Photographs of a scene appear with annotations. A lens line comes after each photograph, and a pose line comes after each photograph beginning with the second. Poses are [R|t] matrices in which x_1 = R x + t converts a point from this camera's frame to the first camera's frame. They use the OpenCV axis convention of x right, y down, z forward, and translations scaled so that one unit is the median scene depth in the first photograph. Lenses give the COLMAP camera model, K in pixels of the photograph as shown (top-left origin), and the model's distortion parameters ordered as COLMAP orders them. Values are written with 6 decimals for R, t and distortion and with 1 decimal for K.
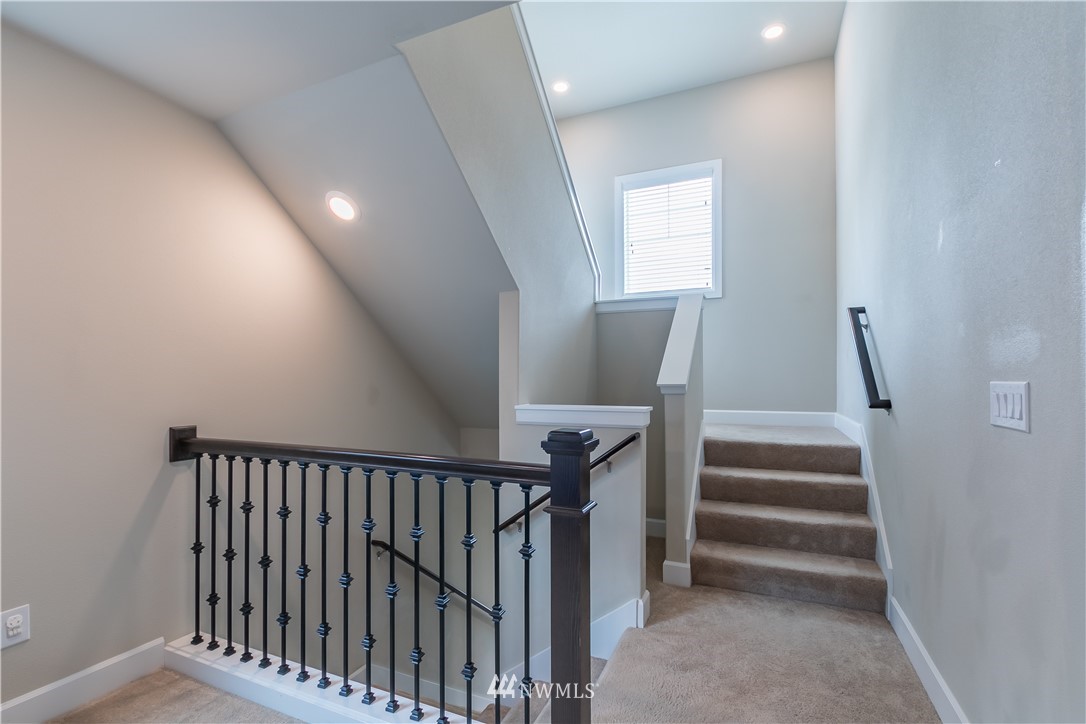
lens RADIAL K [[495.7, 0, 560.4], [0, 495.7, 373.3], [0, 0, 1]] dist [0.017059, -0.001023]
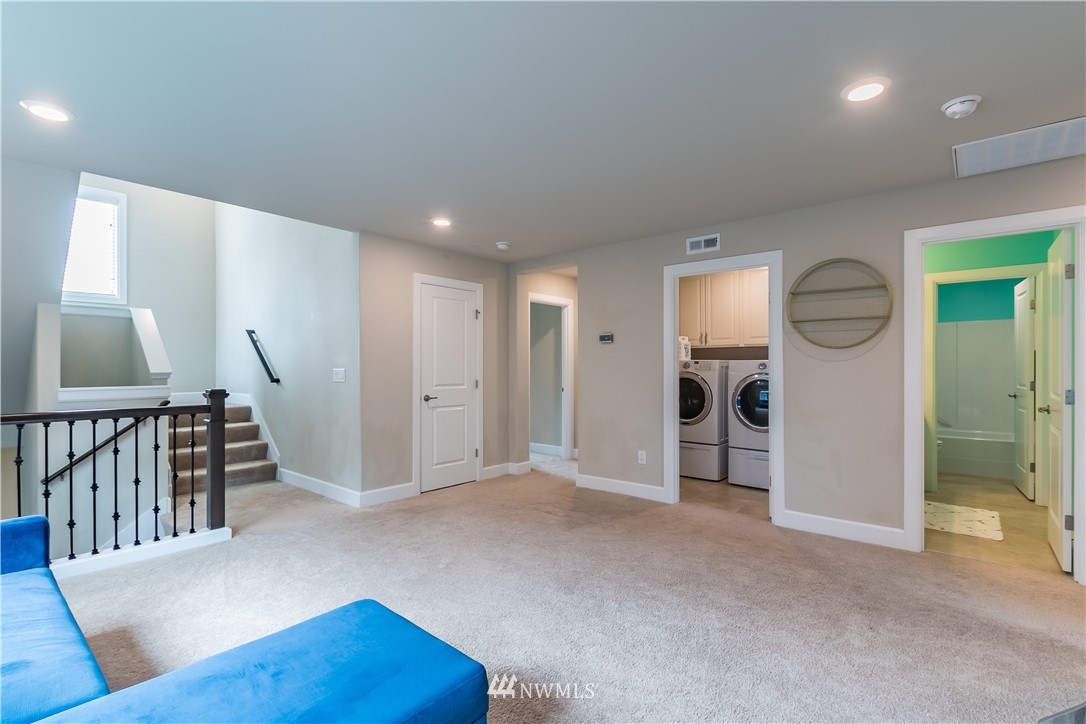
lens RADIAL K [[495.0, 0, 542.9], [0, 495.0, 367.4], [0, 0, 1]] dist [0.000696, -0.000884]
pose [[0.309545, 0.002258, 0.950882, -0.954024], [-0.008667, 0.999962, 0.000447, -0.005077], [-0.950845, -0.008379, 0.309553, -0.693652]]
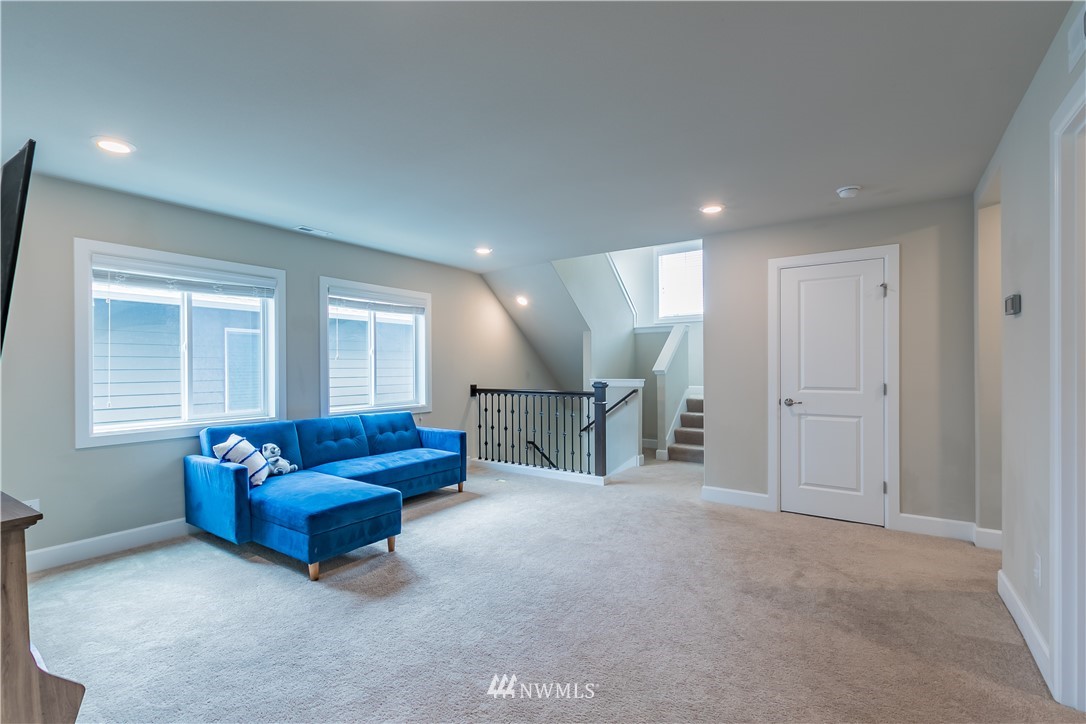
lens RADIAL K [[495.0, 0, 542.9], [0, 495.0, 367.4], [0, 0, 1]] dist [0.000696, -0.000884]
pose [[0.975818, -0.002619, -0.218570, 0.213574], [0.004473, 0.999958, 0.007989, -0.012313], [0.218540, -0.008774, 0.975789, -1.392950]]
